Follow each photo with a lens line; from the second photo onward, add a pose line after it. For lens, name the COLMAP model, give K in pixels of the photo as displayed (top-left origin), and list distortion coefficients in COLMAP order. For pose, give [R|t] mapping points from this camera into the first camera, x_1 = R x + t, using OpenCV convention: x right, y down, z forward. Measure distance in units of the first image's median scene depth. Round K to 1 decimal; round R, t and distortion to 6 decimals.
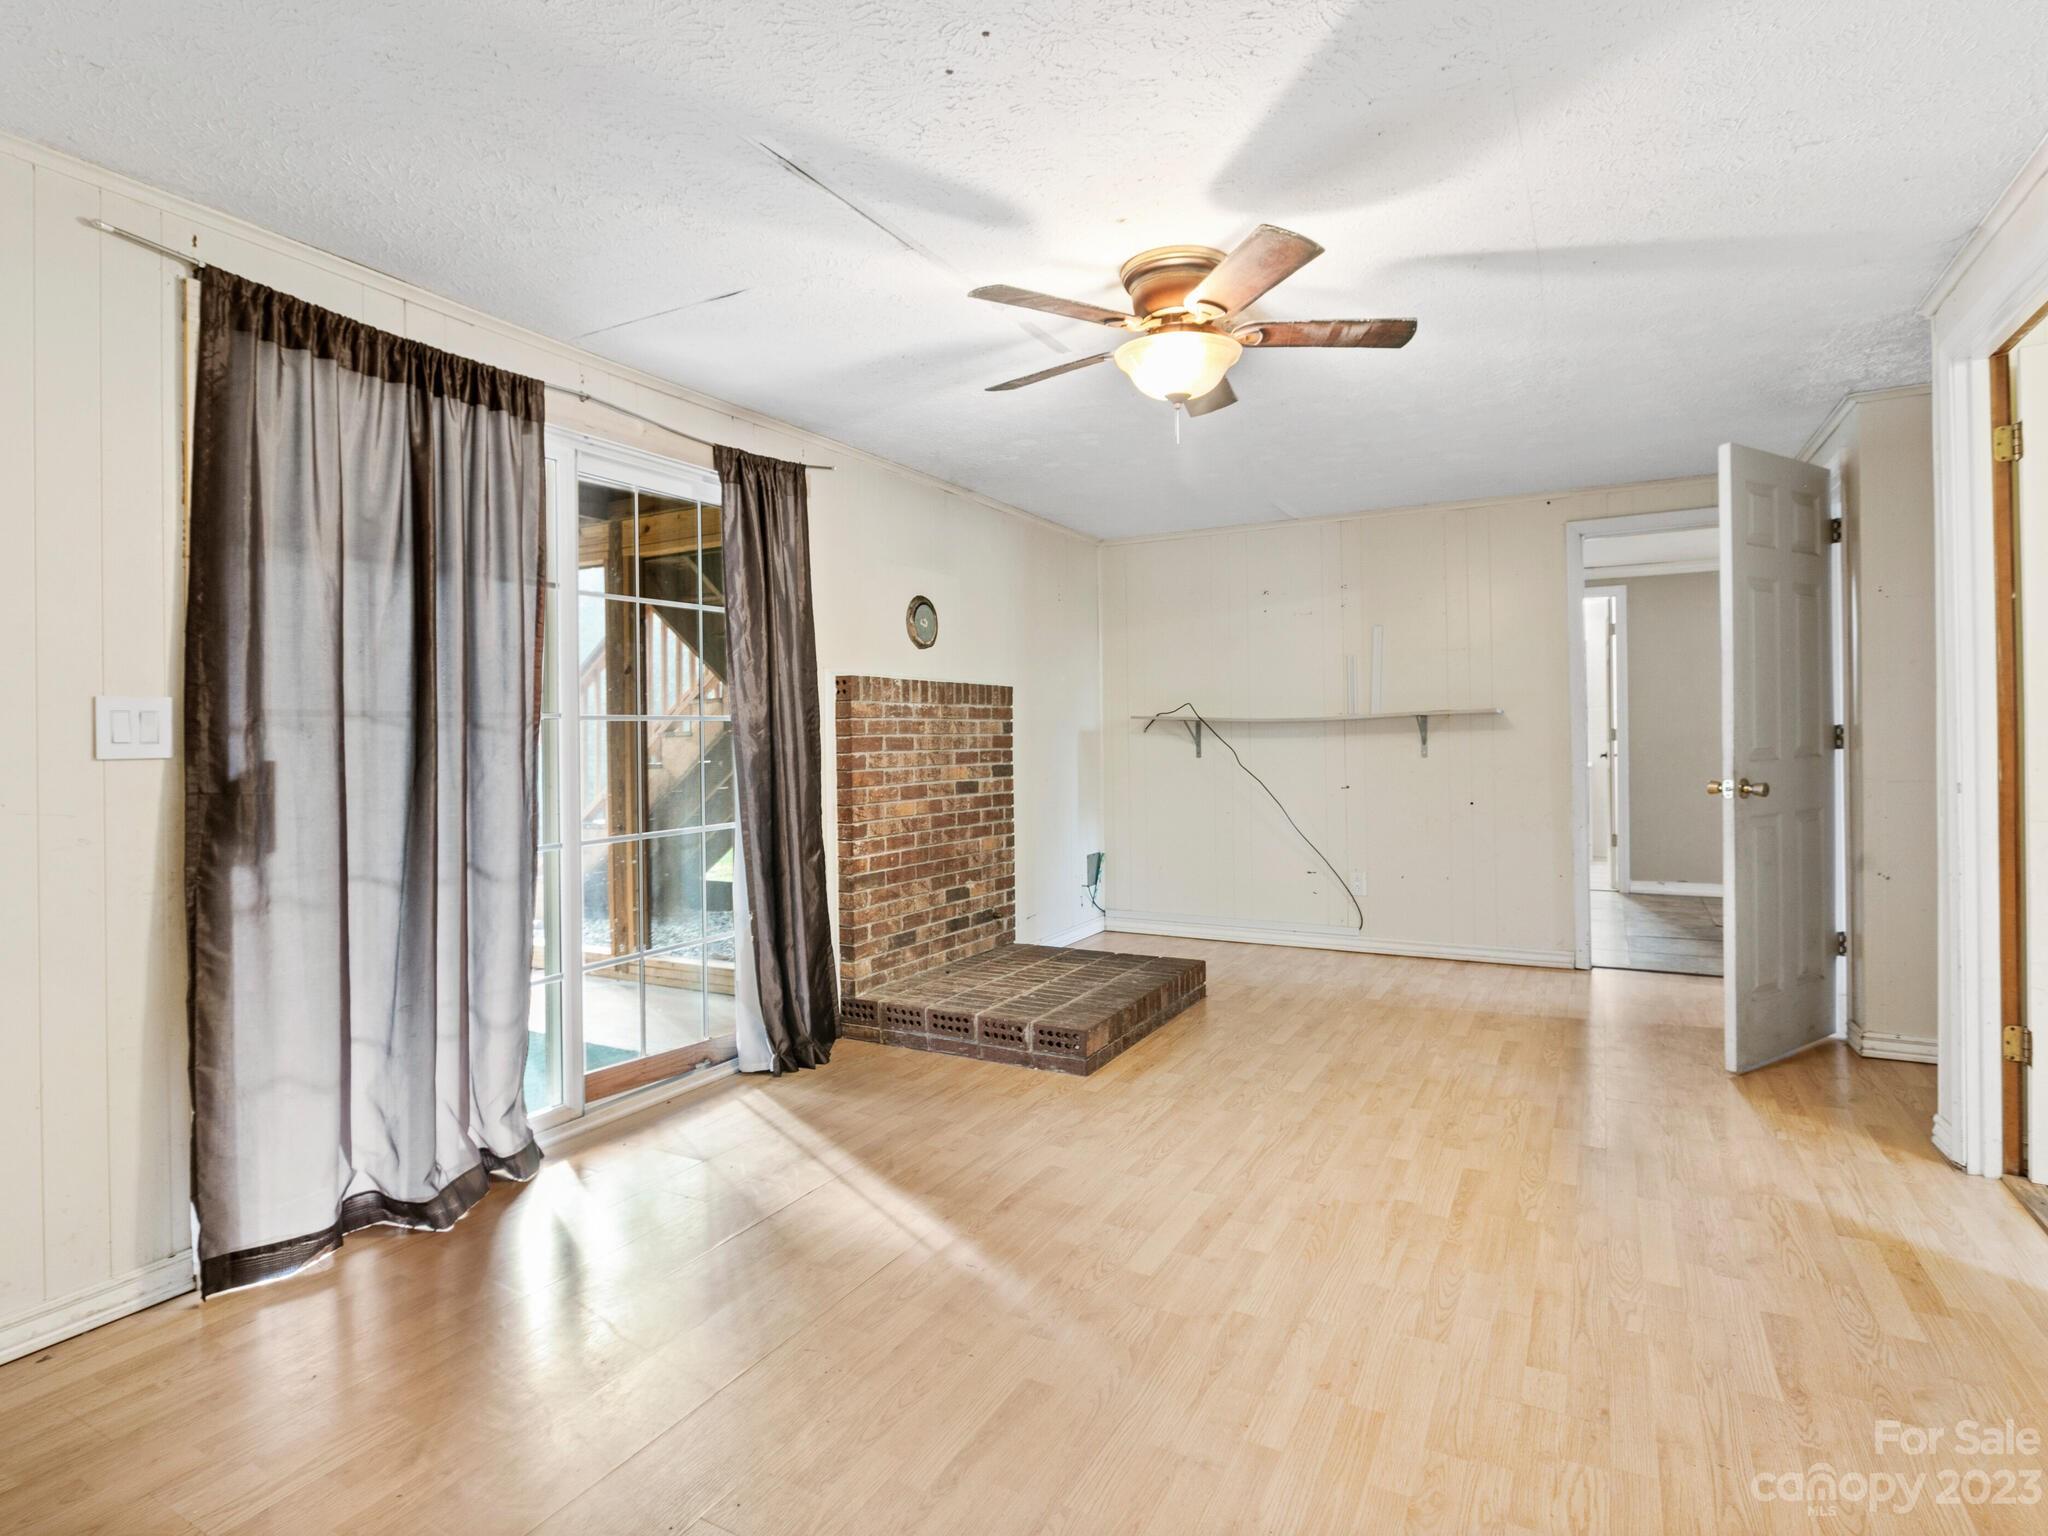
lens RADIAL K [[1094.5, 0, 1000.5], [0, 1094.5, 763.6], [0, 0, 1]] dist [-0.008809, -0.000369]
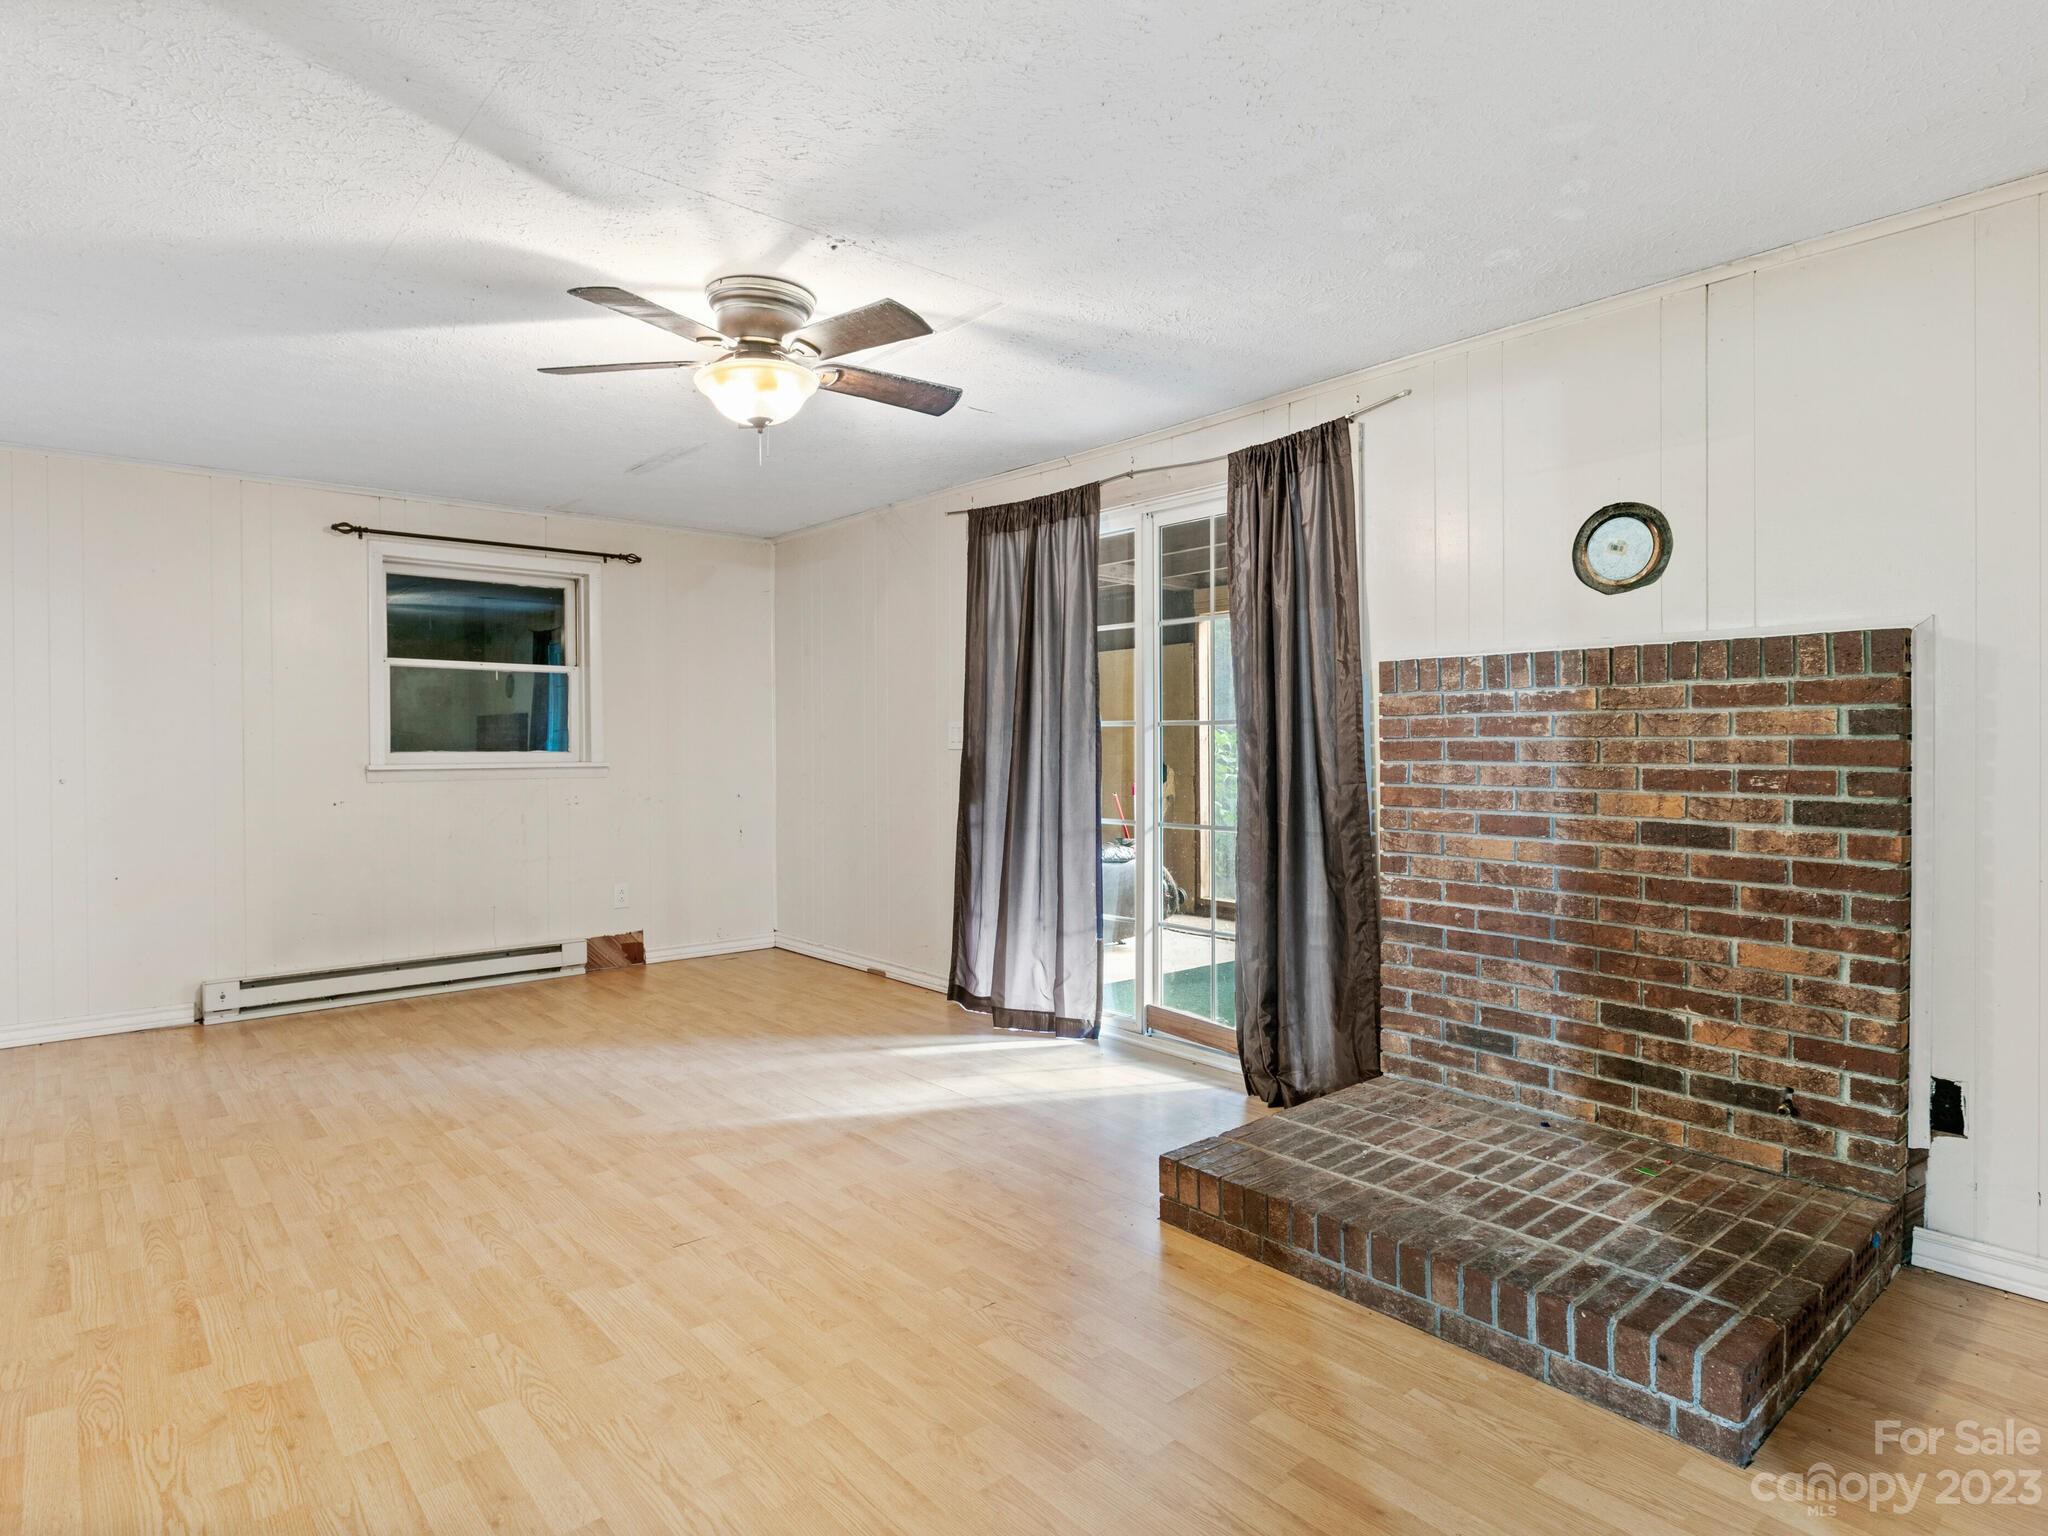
lens RADIAL K [[1094.5, 0, 1000.5], [0, 1094.5, 763.6], [0, 0, 1]] dist [-0.008809, -0.000369]
pose [[-0.349056, 0.032629, -0.936534, 0.642537], [-0.015275, 0.999063, 0.040501, -0.032980], [0.936978, 0.028443, -0.348230, 0.947186]]
